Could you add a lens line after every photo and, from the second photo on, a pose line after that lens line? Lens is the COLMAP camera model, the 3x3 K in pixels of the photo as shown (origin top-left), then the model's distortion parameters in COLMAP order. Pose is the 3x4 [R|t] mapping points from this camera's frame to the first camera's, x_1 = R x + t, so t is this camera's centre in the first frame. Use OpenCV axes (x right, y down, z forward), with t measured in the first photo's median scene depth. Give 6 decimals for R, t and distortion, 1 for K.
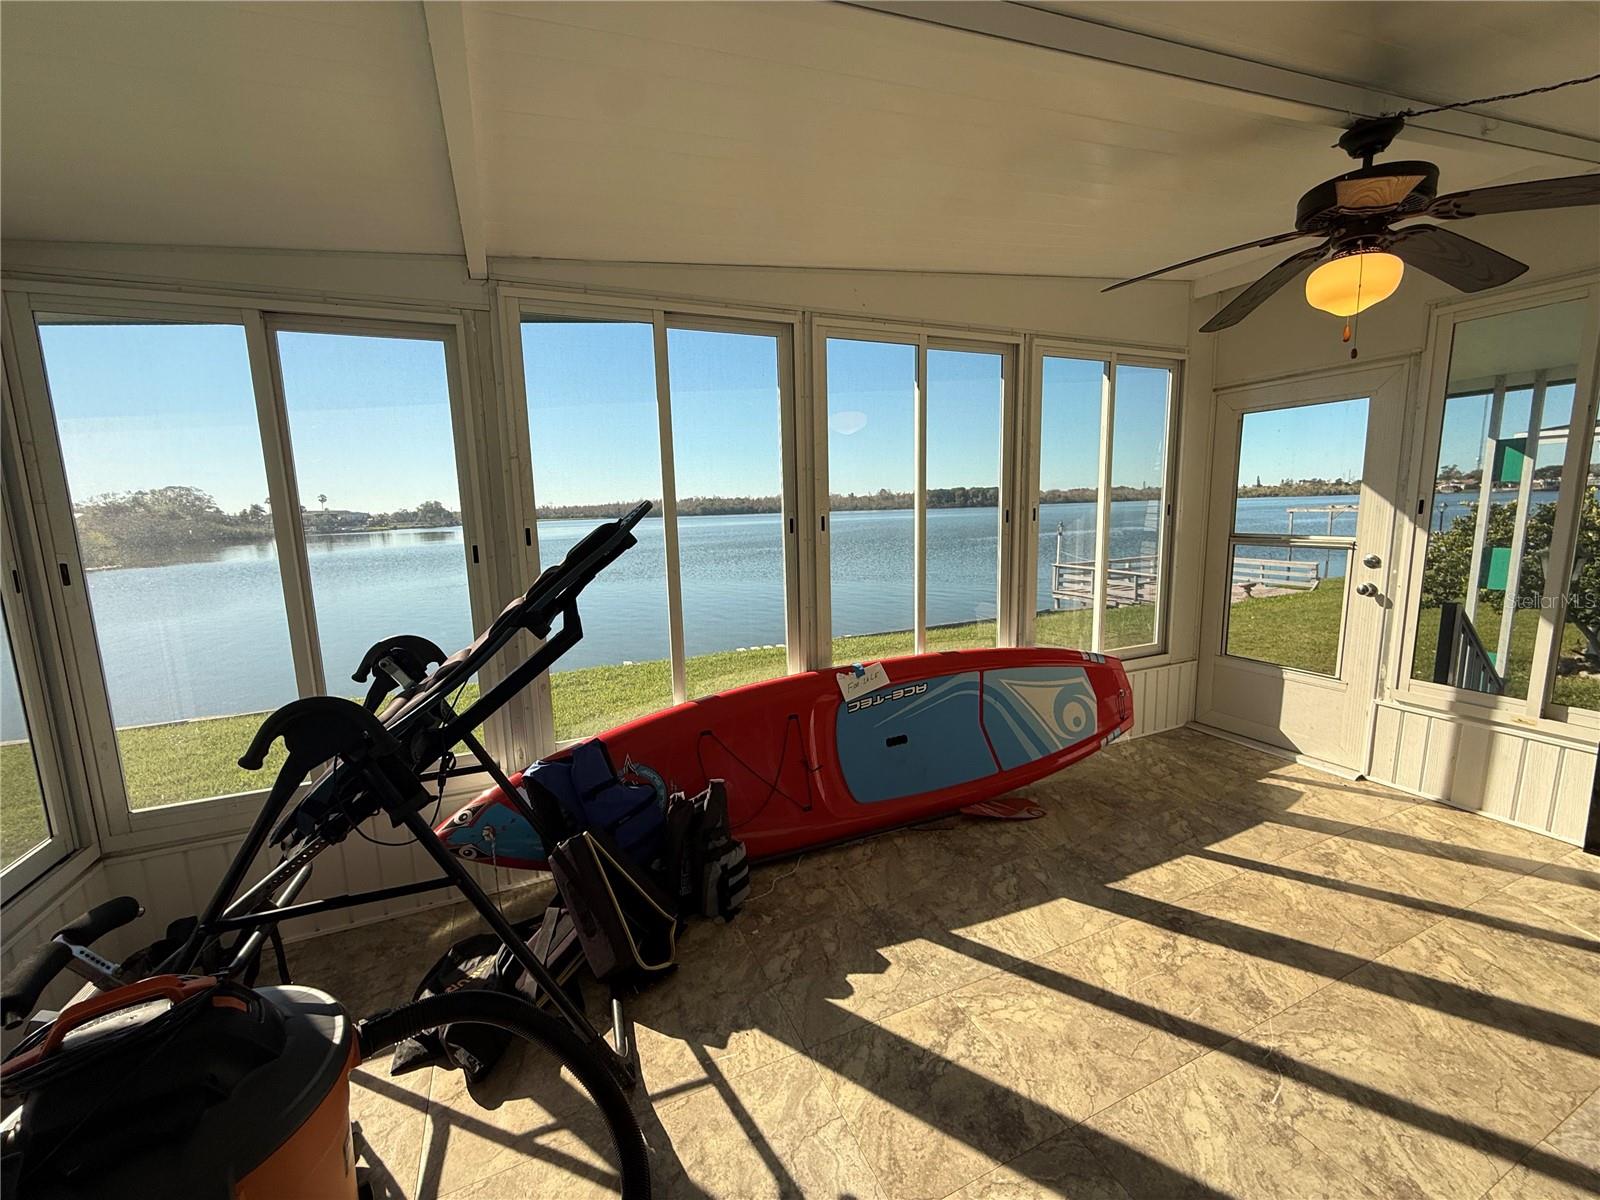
lens RADIAL K [[636.8, 0, 794.5], [0, 636.8, 599.3], [0, 0, 1]] dist [-0.000959, 0.000561]
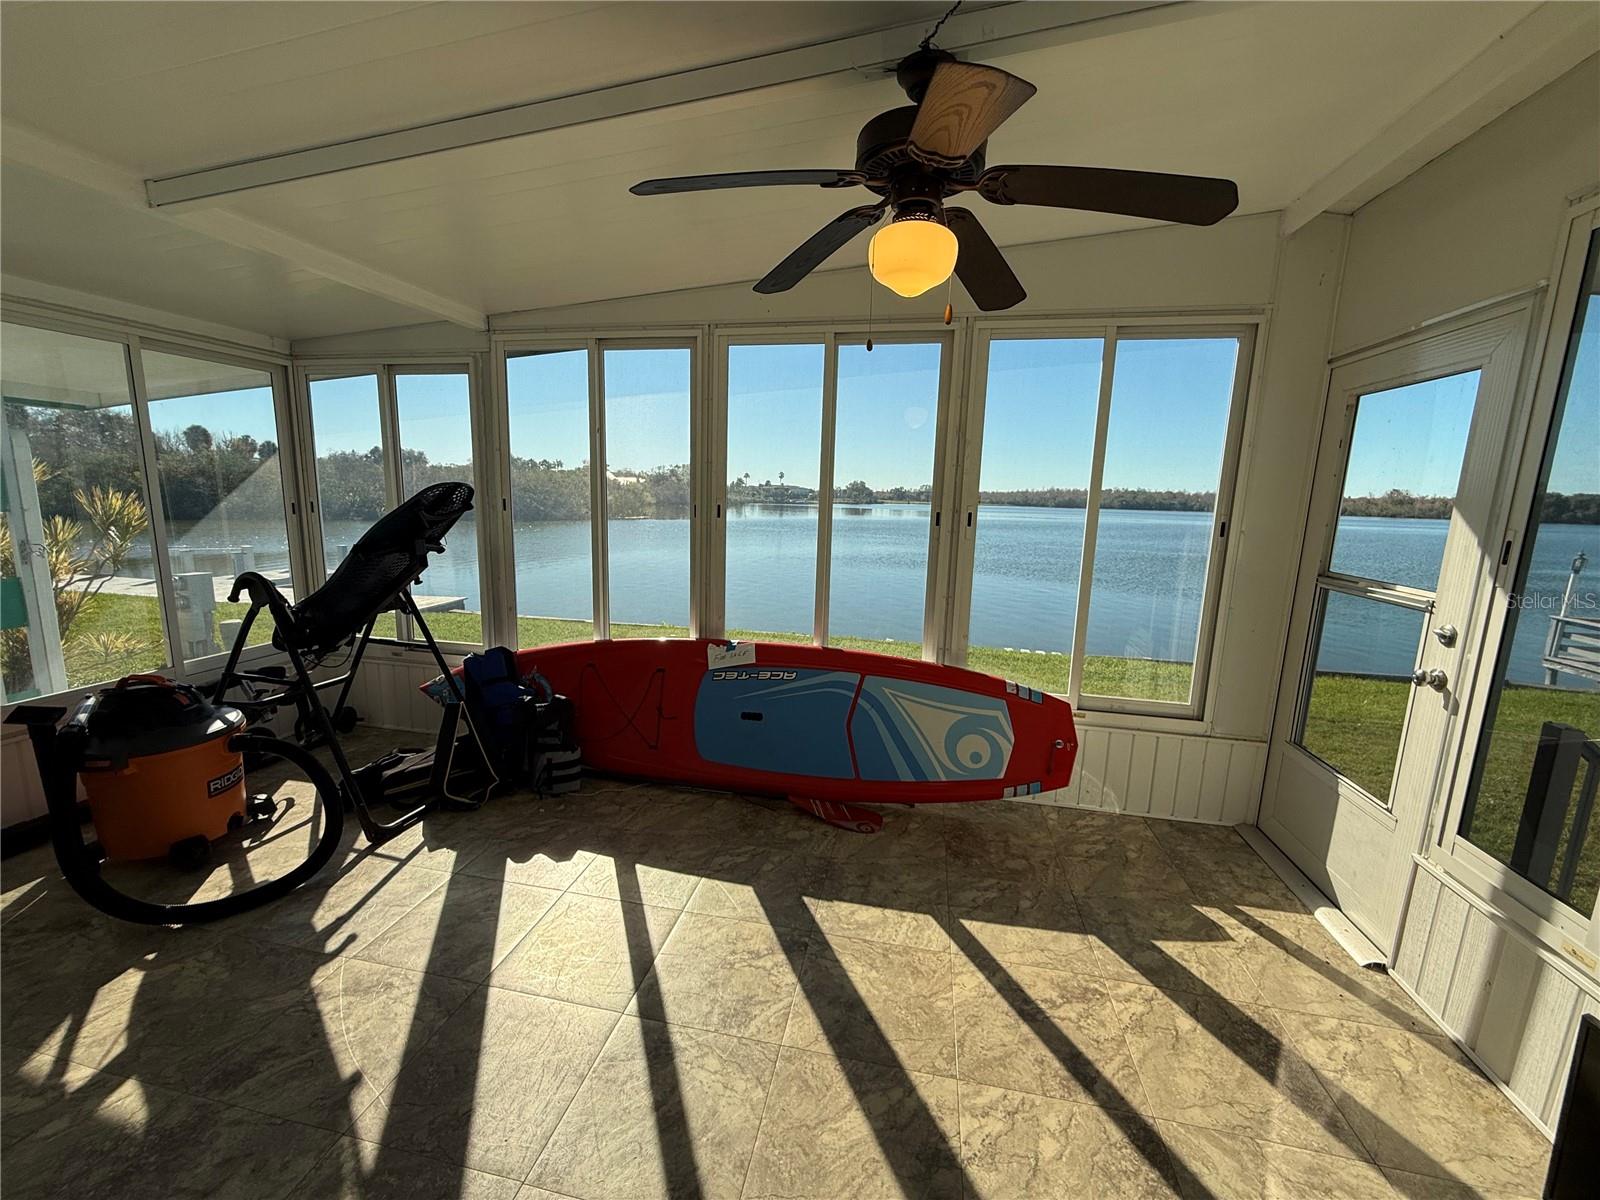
lens RADIAL K [[636.8, 0, 794.0], [0, 636.8, 599.5], [0, 0, 1]] dist [-0.000959, 0.000561]
pose [[0.812928, 0.146237, -0.563705, 0.737739], [-0.134019, 0.988956, 0.063285, -0.048032], [0.566734, 0.024101, 0.823548, 0.134252]]
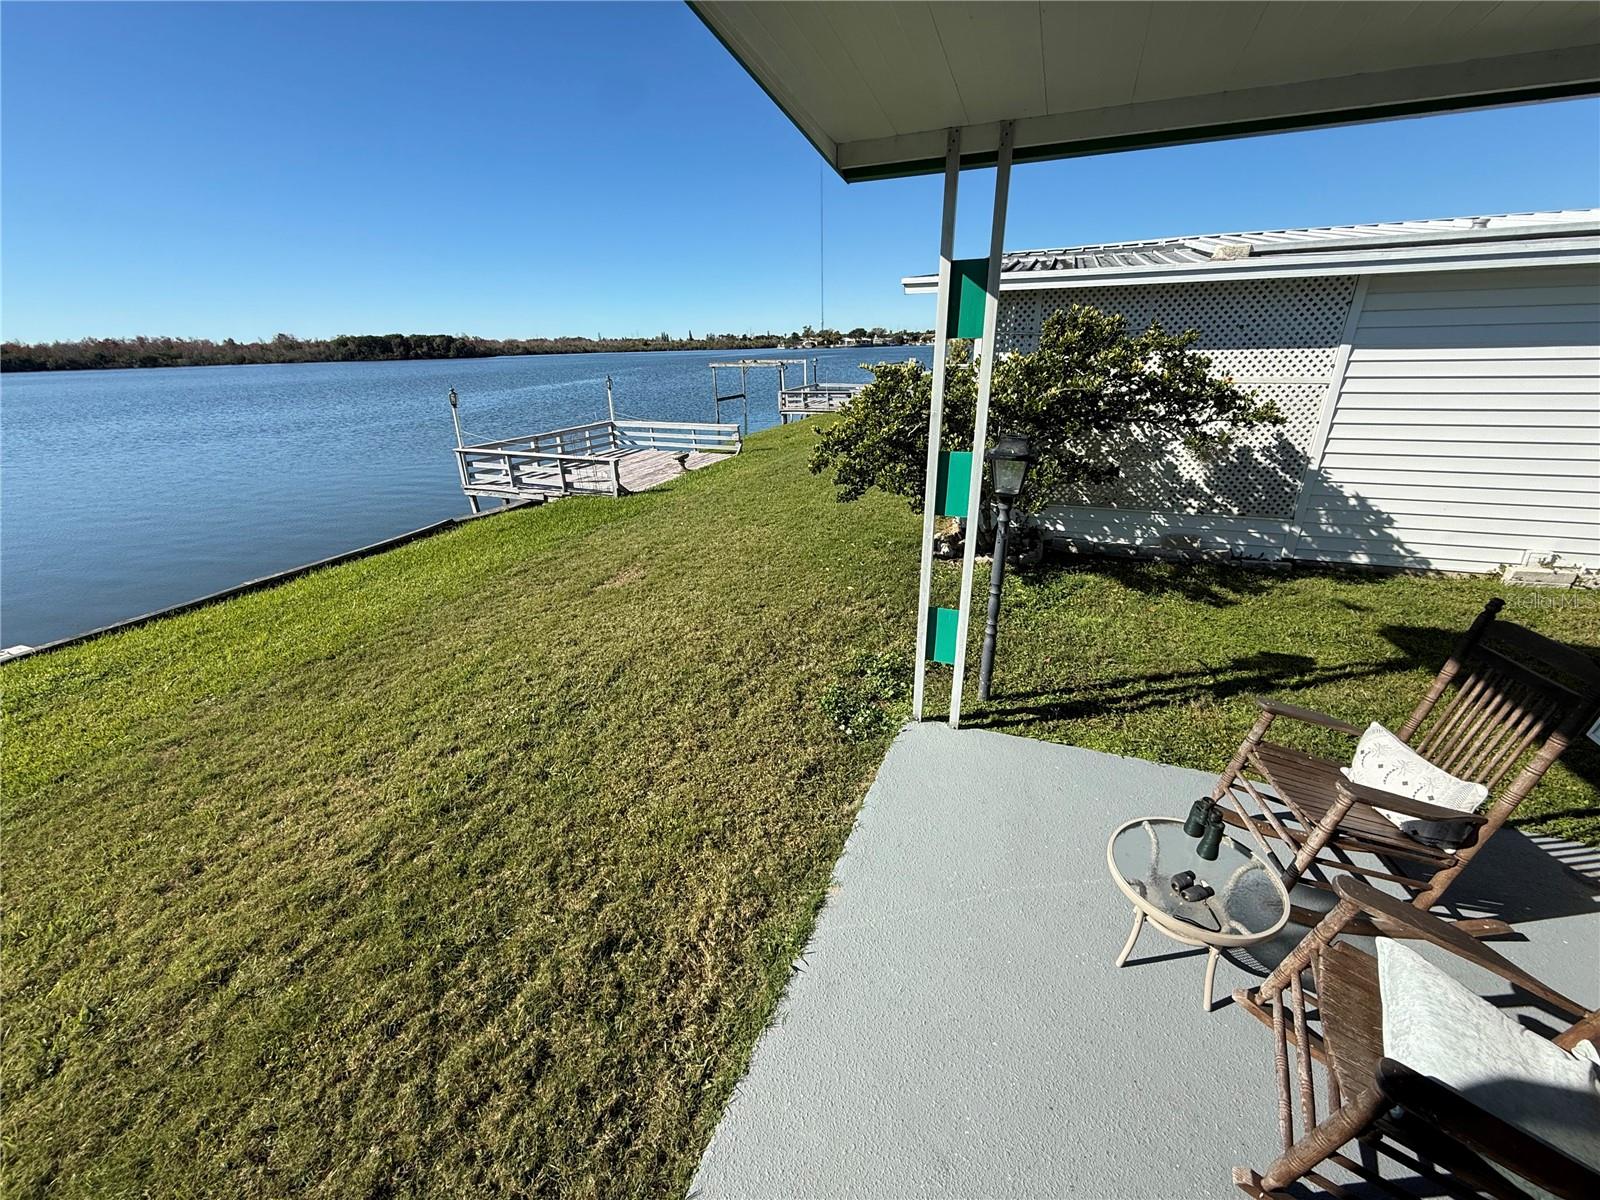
lens RADIAL K [[636.8, 0, 792.1], [0, 636.8, 596.8], [0, 0, 1]] dist [-0.000959, 0.000561]
pose [[0.719093, -0.243088, 0.651010, 0.897324], [0.099413, 0.963171, 0.249839, -0.188251], [-0.687767, -0.114938, 0.716775, 1.058554]]
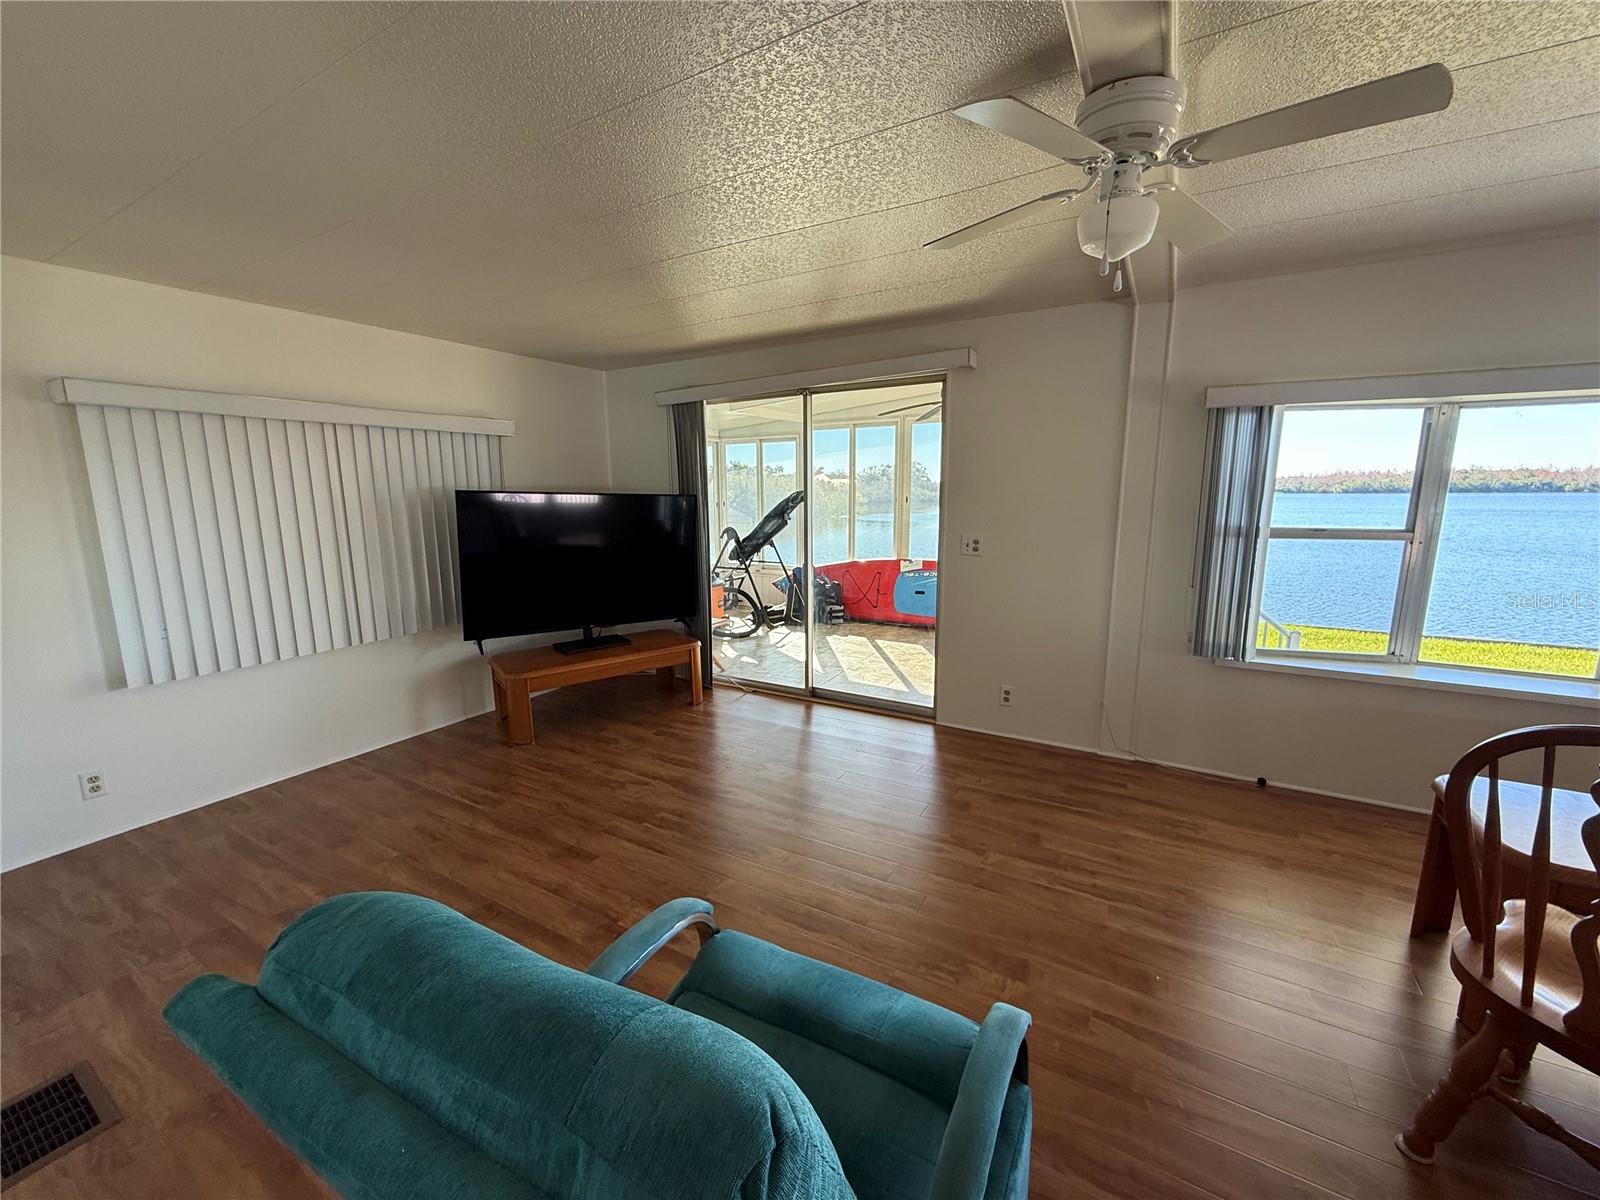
lens RADIAL K [[636.8, 0, 793.5], [0, 636.8, 595.4], [0, 0, 1]] dist [-0.000959, 0.000561]
pose [[0.586965, 0.156382, -0.794366, 1.628810], [-0.125735, 0.986871, 0.101372, 0.046692], [0.799789, 0.040378, 0.598921, -0.731394]]
